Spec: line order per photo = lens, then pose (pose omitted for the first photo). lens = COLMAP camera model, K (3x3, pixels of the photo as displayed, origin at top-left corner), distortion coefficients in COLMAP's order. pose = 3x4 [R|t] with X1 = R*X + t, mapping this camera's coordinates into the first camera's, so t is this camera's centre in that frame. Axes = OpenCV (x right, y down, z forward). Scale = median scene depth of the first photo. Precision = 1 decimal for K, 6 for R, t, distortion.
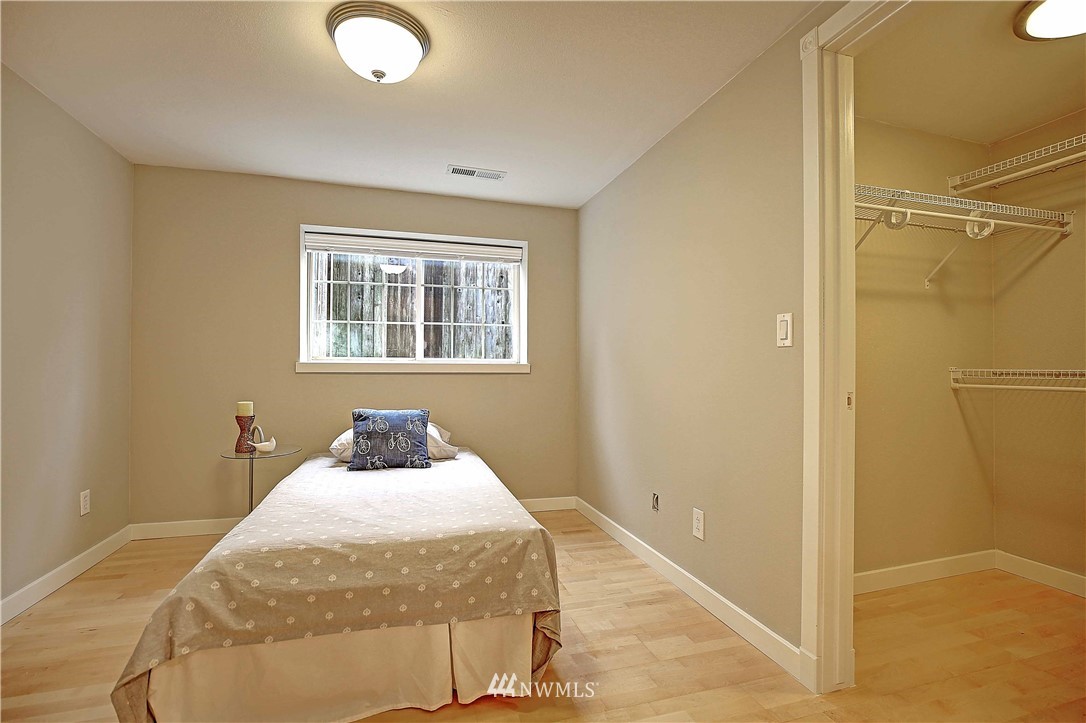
lens RADIAL K [[491.9, 0, 544.9], [0, 491.9, 361.3], [0, 0, 1]] dist [-0.035422, 0.011534]
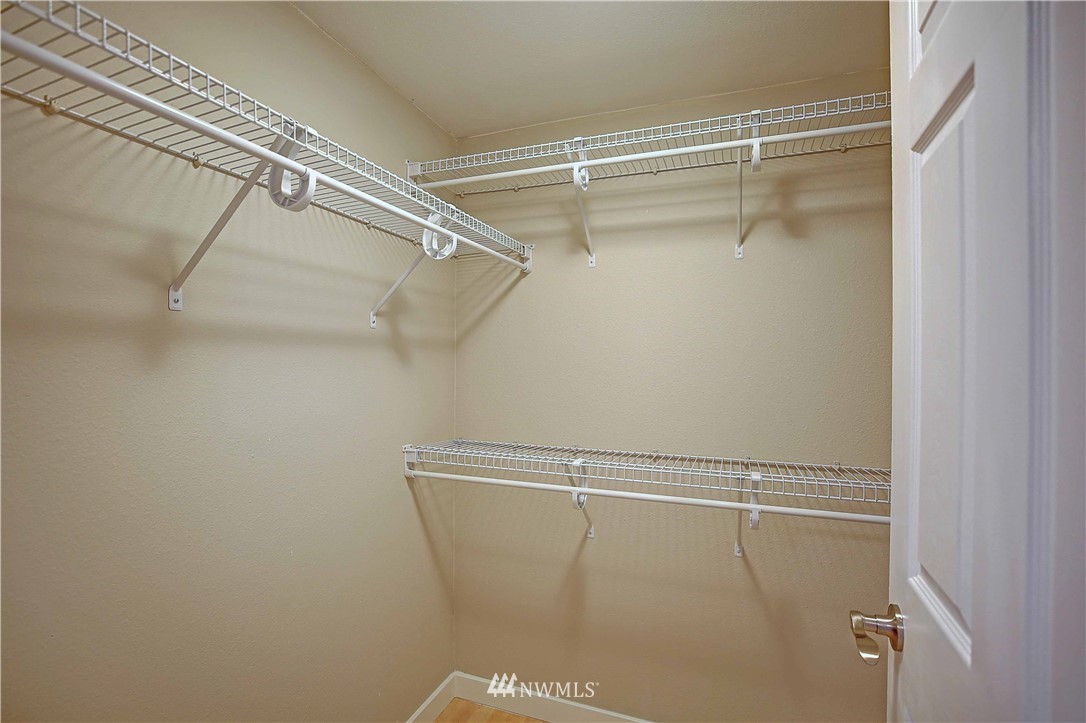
lens RADIAL K [[491.9, 0, 544.9], [0, 491.9, 361.3], [0, 0, 1]] dist [-0.035422, 0.011534]
pose [[0.603243, 0.002522, 0.797553, 0.455755], [-0.016154, 0.999828, 0.009057, -0.124587], [-0.797394, -0.018347, 0.603181, 0.478743]]
